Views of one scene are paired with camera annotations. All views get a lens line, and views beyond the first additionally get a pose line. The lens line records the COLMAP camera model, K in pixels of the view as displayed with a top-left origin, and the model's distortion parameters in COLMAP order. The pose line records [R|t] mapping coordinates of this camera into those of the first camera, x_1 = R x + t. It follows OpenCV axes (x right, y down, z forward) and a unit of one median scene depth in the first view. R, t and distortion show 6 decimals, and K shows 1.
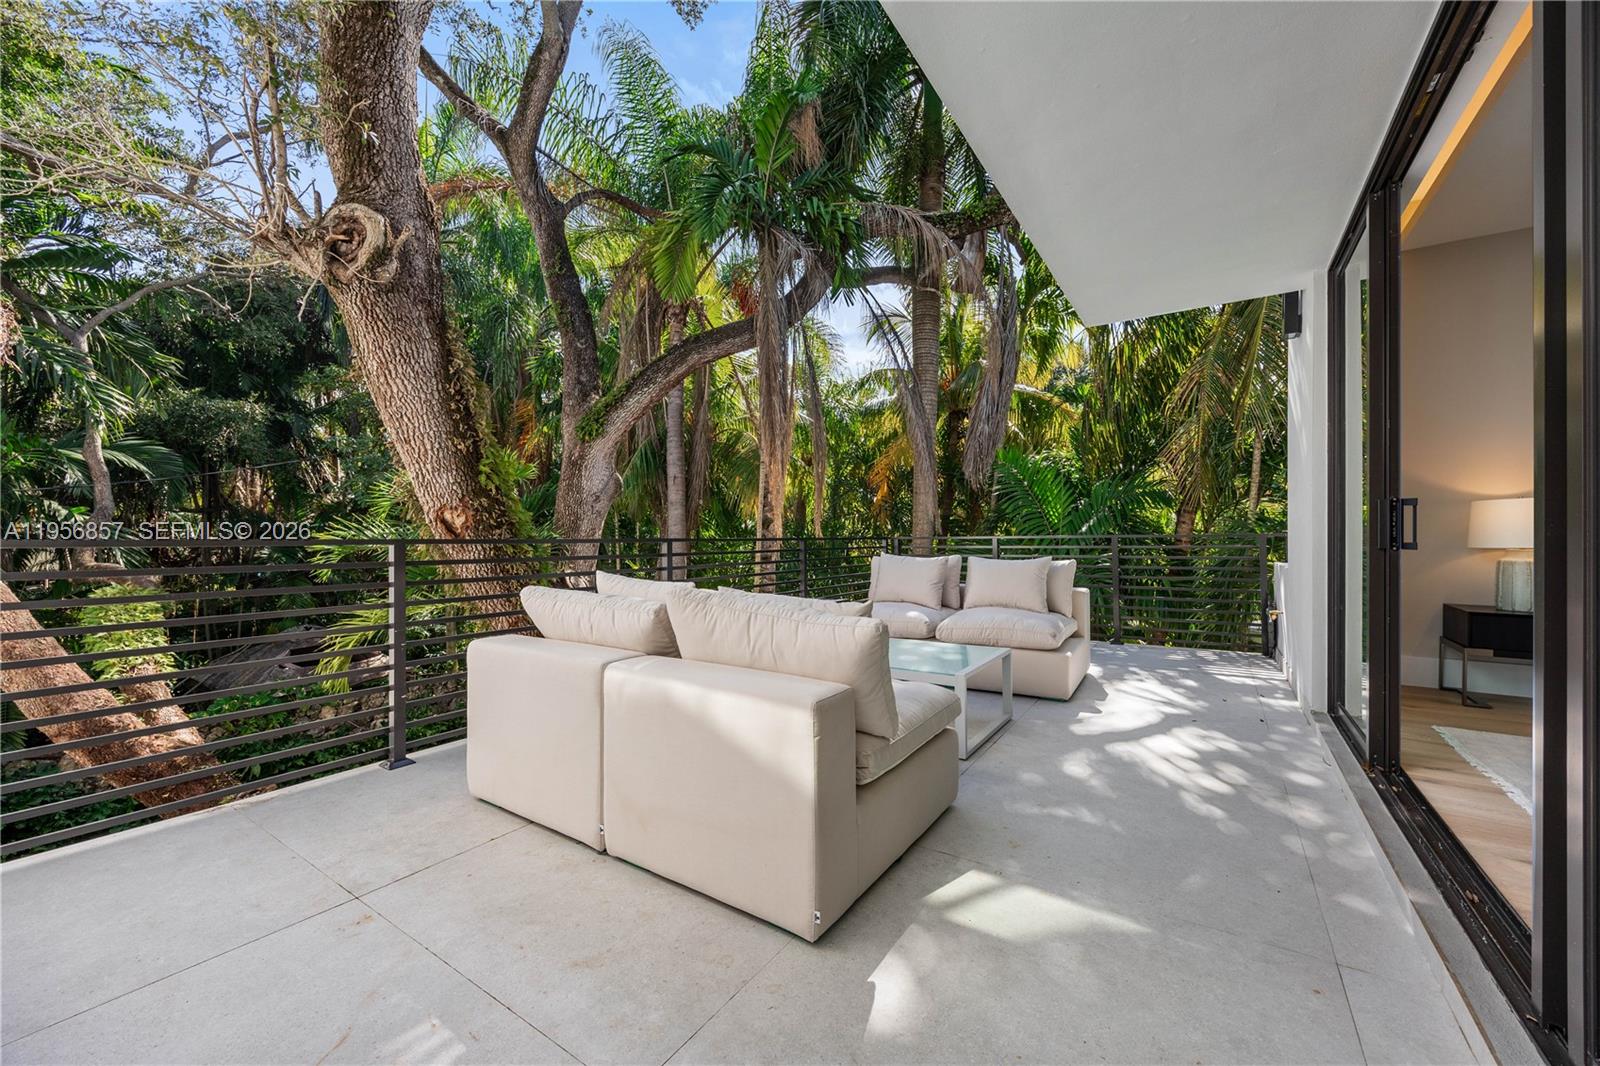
lens RADIAL K [[609.7, 0, 793.3], [0, 609.7, 533.2], [0, 0, 1]] dist [-0.002097, -0.000012]
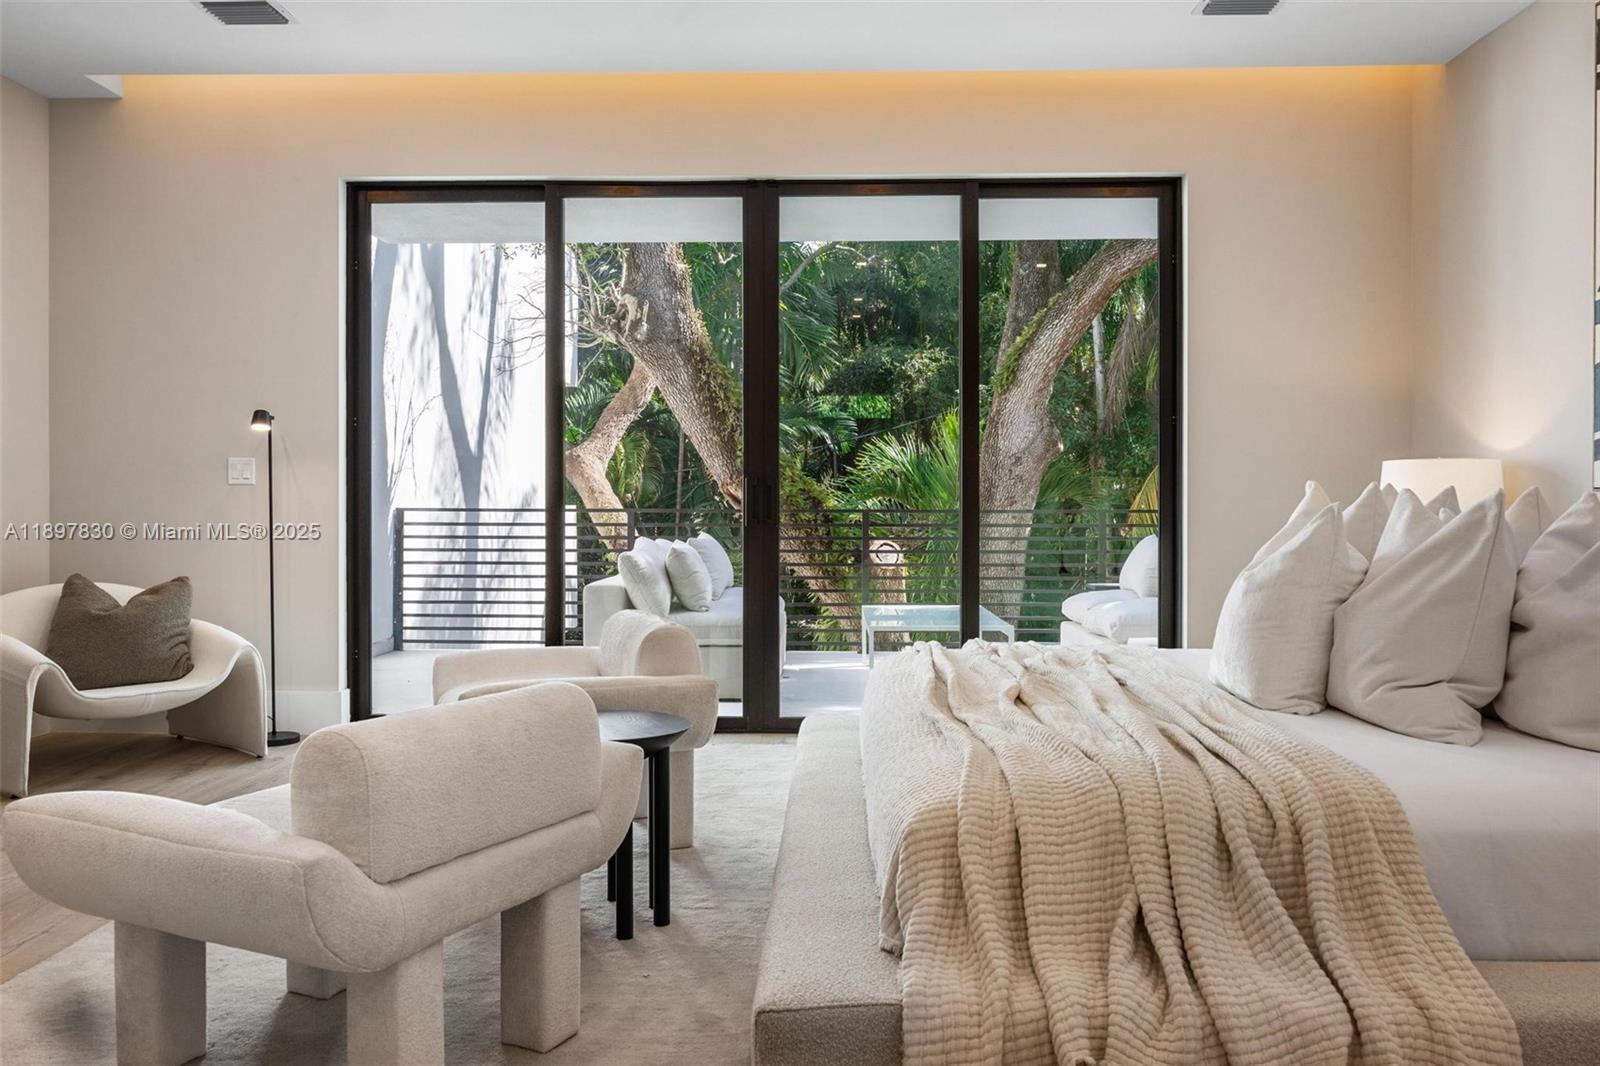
lens RADIAL K [[1251.4, 0, 818.0], [0, 1251.4, 492.0], [0, 0, 1]] dist [0.015811, 0.003758]
pose [[0.536160, -0.005904, -0.844096, 0.952731], [0.000556, 0.999978, -0.006641, -0.003992], [0.844116, 0.003091, 0.536152, -0.131289]]
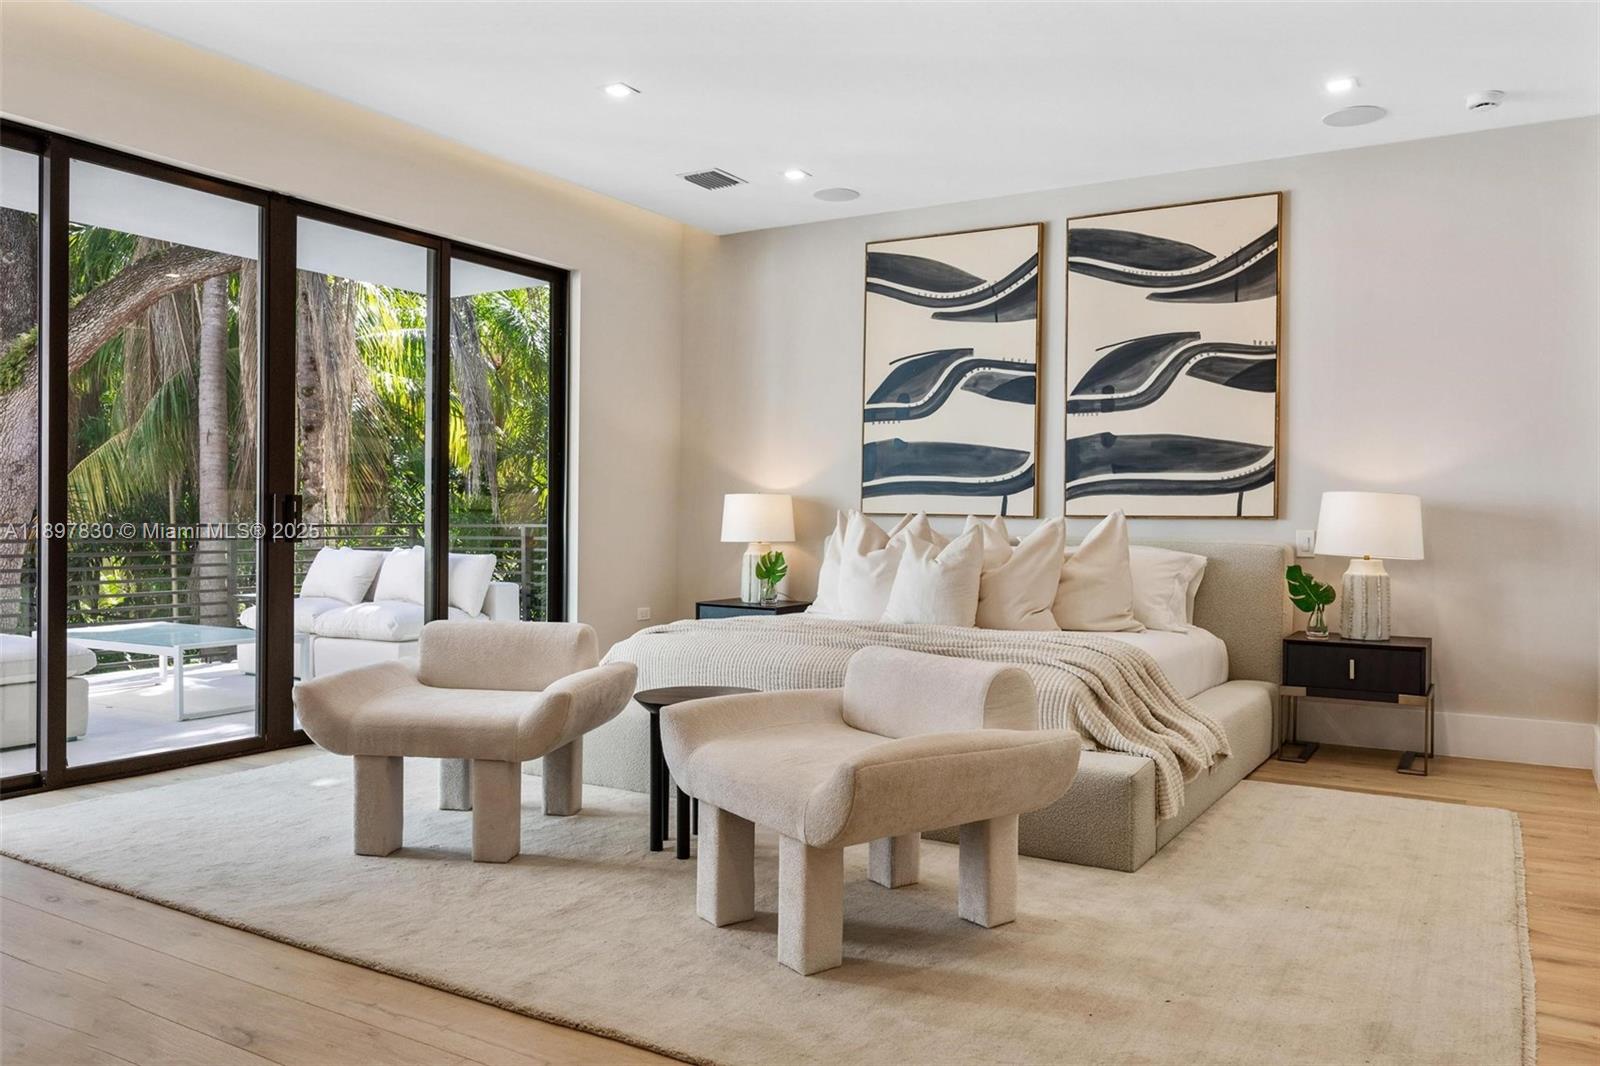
lens RADIAL K [[1173.5, 0, 799.4], [0, 1173.5, 522.8], [0, 0, 1]] dist [-0.001360, 0.003656]
pose [[0.999137, 0.005837, 0.041129, 0.575022], [-0.006120, 0.999958, 0.006758, -0.007022], [-0.041088, -0.007004, 0.999131, -0.478598]]
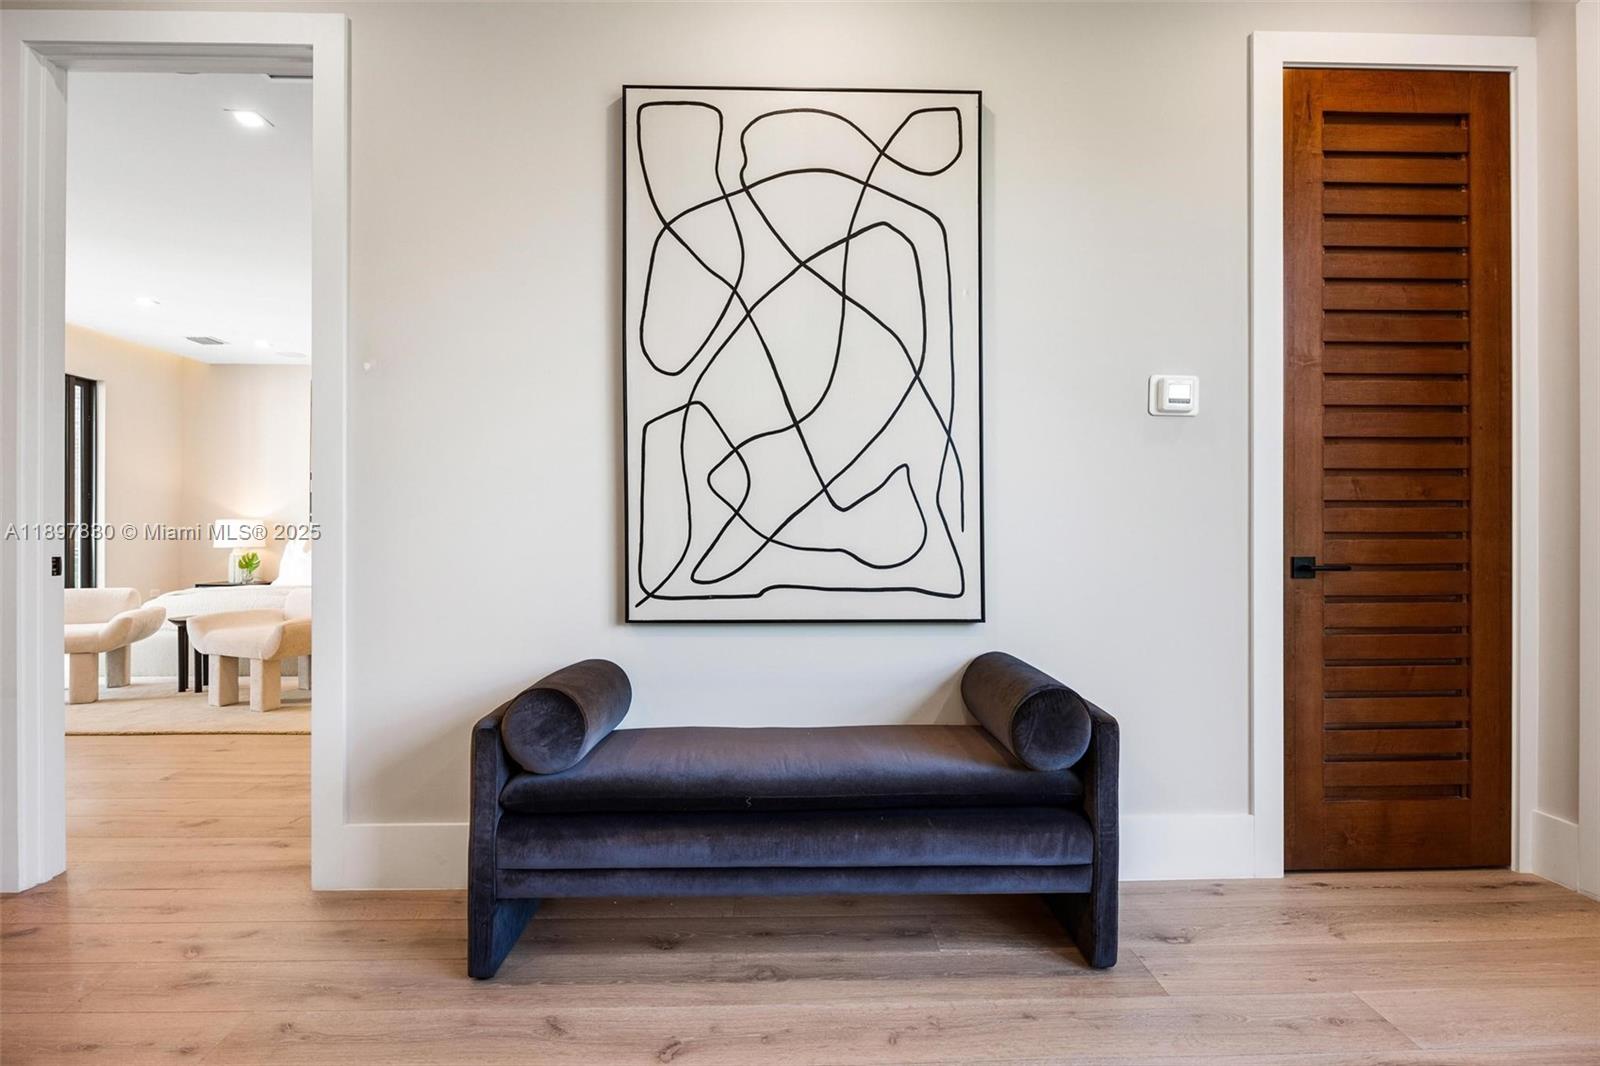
lens RADIAL K [[827.6, 0, 800.8], [0, 827.6, 533.1], [0, 0, 1]] dist [0.004961, 0.000380]
pose [[0.825597, -0.001338, 0.564259, 0.573793], [0.000192, 0.999998, 0.002089, -0.007336], [-0.564261, -0.001616, 0.825595, -0.923860]]
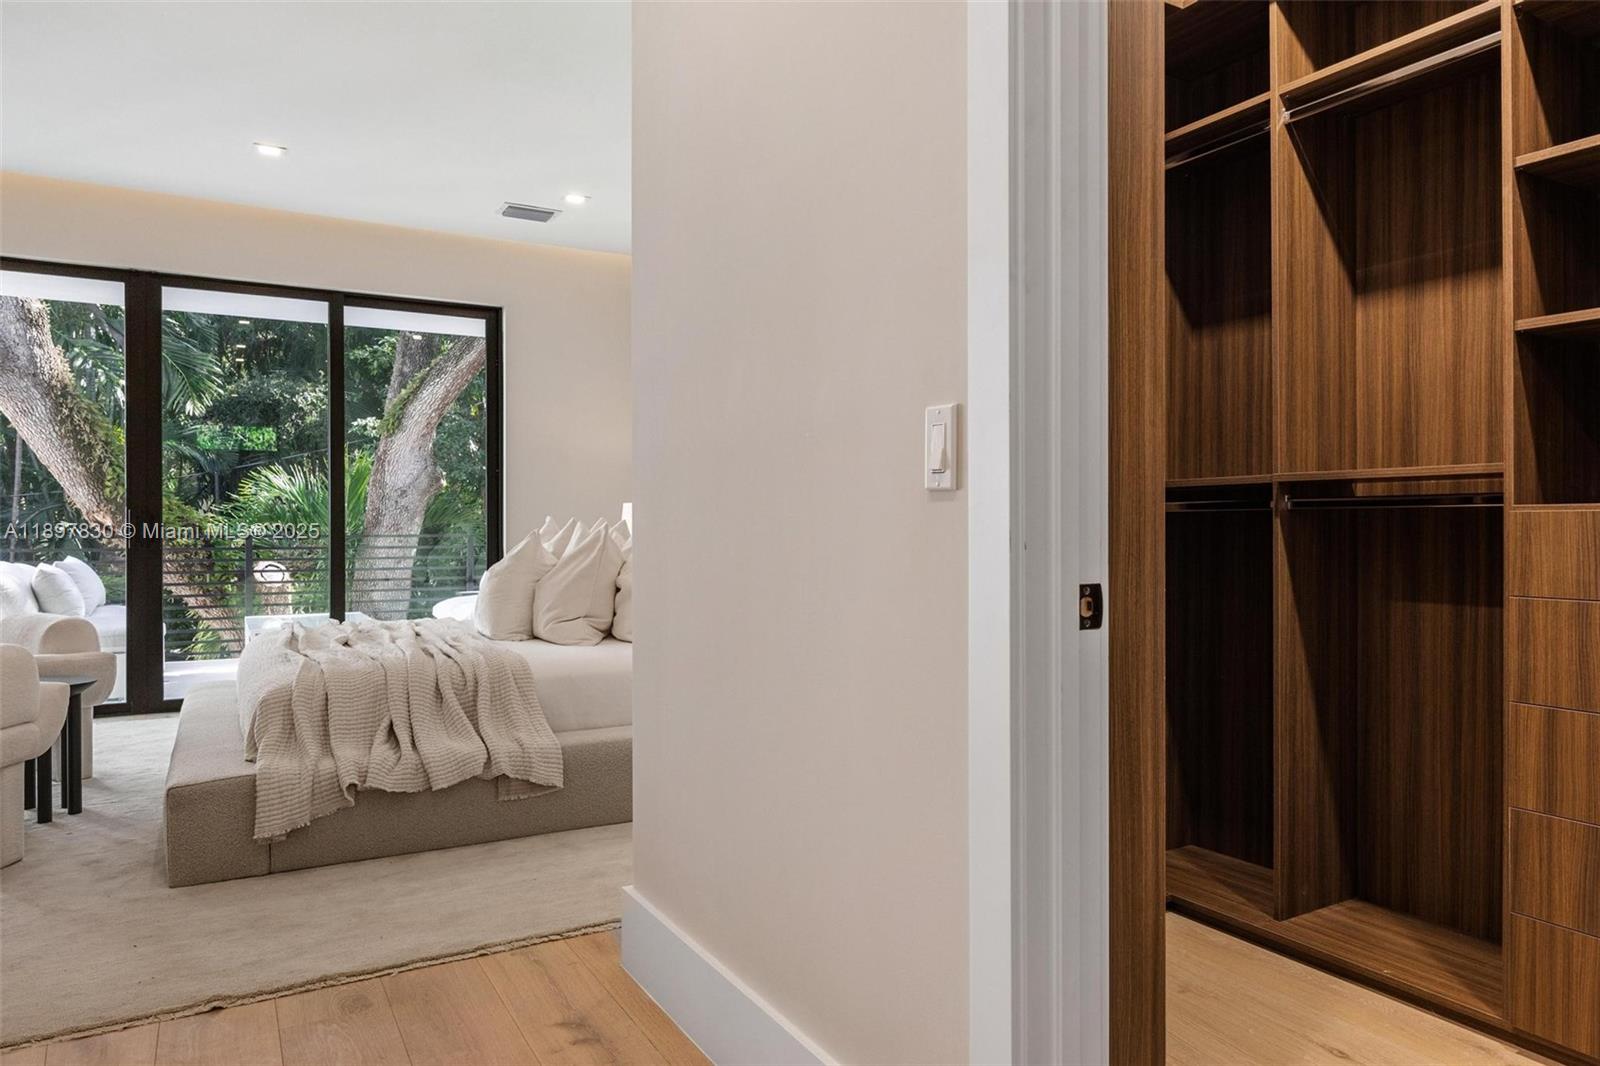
lens RADIAL K [[1098.8, 0, 980.8], [0, 1098.8, 531.1], [0, 0, 1]] dist [0.008944, -0.008461]
pose [[0.926800, 0.001272, -0.375554, 1.196114], [0.001038, 0.999982, 0.005949, -0.005810], [0.375555, -0.005904, 0.926781, -0.289847]]
